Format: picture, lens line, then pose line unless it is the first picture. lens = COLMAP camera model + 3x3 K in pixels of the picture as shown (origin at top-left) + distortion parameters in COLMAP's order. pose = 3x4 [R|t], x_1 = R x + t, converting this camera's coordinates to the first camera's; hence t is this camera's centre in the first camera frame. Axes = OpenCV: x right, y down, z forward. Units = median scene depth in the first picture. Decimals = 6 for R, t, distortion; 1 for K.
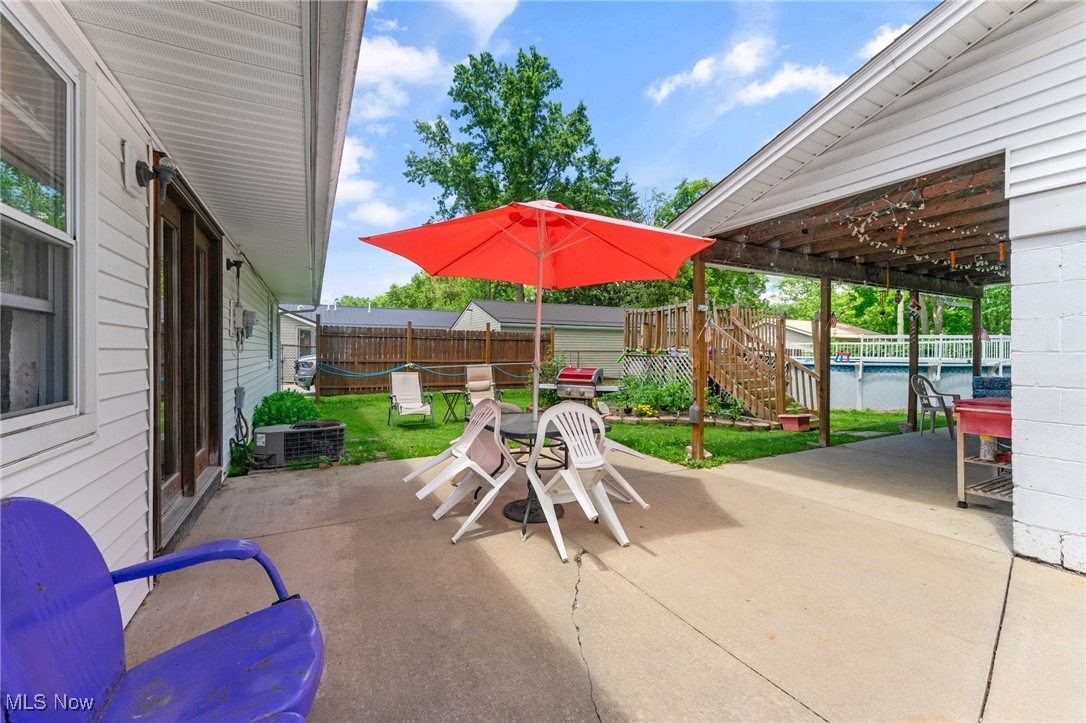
lens RADIAL K [[445.8, 0, 530.7], [0, 445.8, 368.4], [0, 0, 1]] dist [-0.001702, -0.000254]
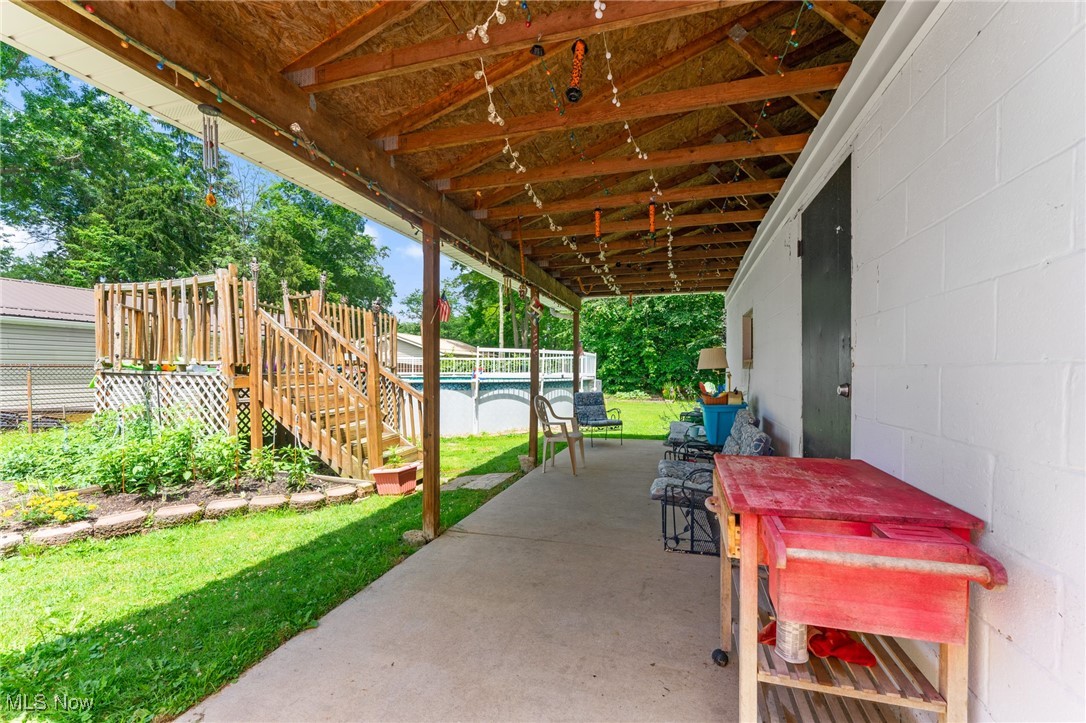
lens RADIAL K [[445.8, 0, 530.7], [0, 445.8, 368.4], [0, 0, 1]] dist [-0.001702, -0.000254]
pose [[0.720428, -0.002383, 0.693526, 0.274654], [0.028352, 0.999259, -0.026018, -0.010136], [-0.692950, 0.038407, 0.719962, 0.382671]]
